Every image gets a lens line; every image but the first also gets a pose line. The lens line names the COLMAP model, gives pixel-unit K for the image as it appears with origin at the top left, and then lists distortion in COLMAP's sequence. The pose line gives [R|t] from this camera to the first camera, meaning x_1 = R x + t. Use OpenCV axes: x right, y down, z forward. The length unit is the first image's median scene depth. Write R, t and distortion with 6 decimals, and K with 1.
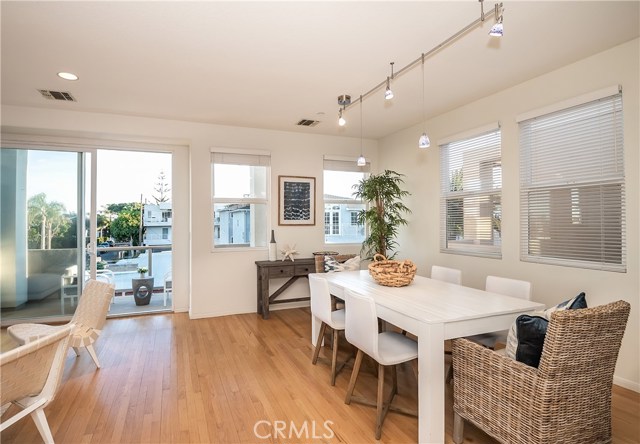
lens RADIAL K [[336.7, 0, 320.0], [0, 336.7, 222.0], [0, 0, 1]] dist [-0.003033, -0.000378]
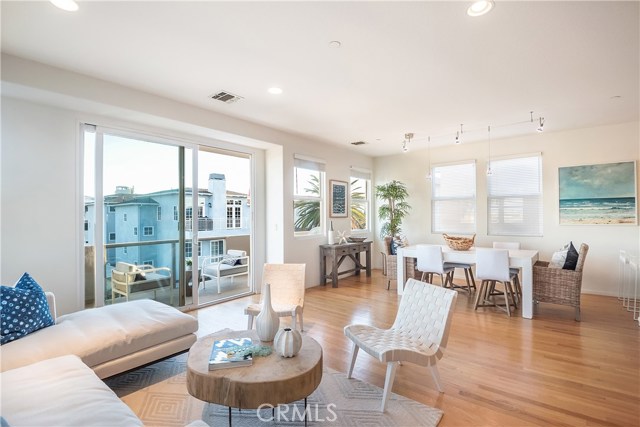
lens RADIAL K [[303.5, 0, 320.0], [0, 303.5, 213.5], [0, 0, 1]] dist [-0.037190, -0.000957]
pose [[0.875689, -0.000912, 0.482876, -0.725770], [0.005566, 0.999951, -0.008206, 0.003657], [-0.482844, 0.009874, 0.875651, -0.014306]]
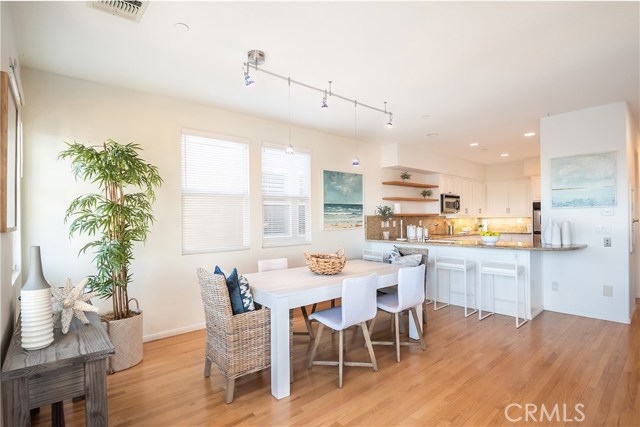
lens RADIAL K [[320.2, 0, 335.7], [0, 320.2, 216.5], [0, 0, 1]] dist [-0.000176, -0.000025]
pose [[-0.322755, 0.014956, 0.946364, -0.503860], [0.015641, 0.999823, -0.010466, 0.005364], [-0.946353, 0.011424, -0.322932, 0.806153]]
